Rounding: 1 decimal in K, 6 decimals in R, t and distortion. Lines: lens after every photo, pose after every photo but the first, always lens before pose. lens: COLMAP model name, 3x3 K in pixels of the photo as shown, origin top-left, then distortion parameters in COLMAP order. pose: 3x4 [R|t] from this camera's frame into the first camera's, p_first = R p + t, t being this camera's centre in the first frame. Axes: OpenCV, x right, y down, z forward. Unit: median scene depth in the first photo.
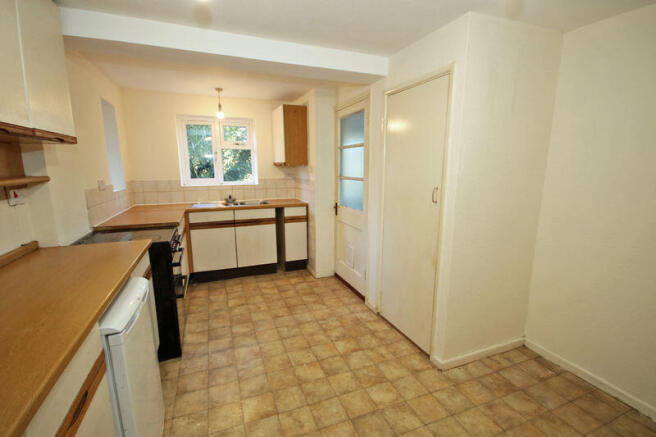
lens RADIAL K [[304.6, 0, 328.3], [0, 304.6, 221.6], [0, 0, 1]] dist [-0.000514, -0.000874]
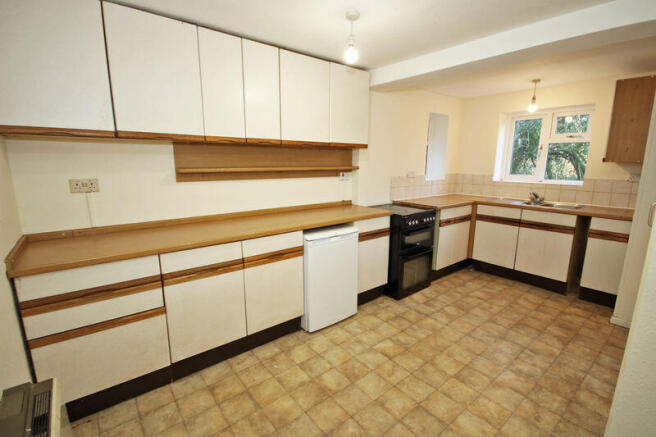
lens RADIAL K [[304.6, 0, 328.3], [0, 304.6, 221.6], [0, 0, 1]] dist [-0.000514, -0.000874]
pose [[0.289698, 0.190413, -0.937986, 0.457463], [-0.179405, 0.973444, 0.142201, -0.029225], [0.940154, 0.127084, 0.316165, 0.161883]]
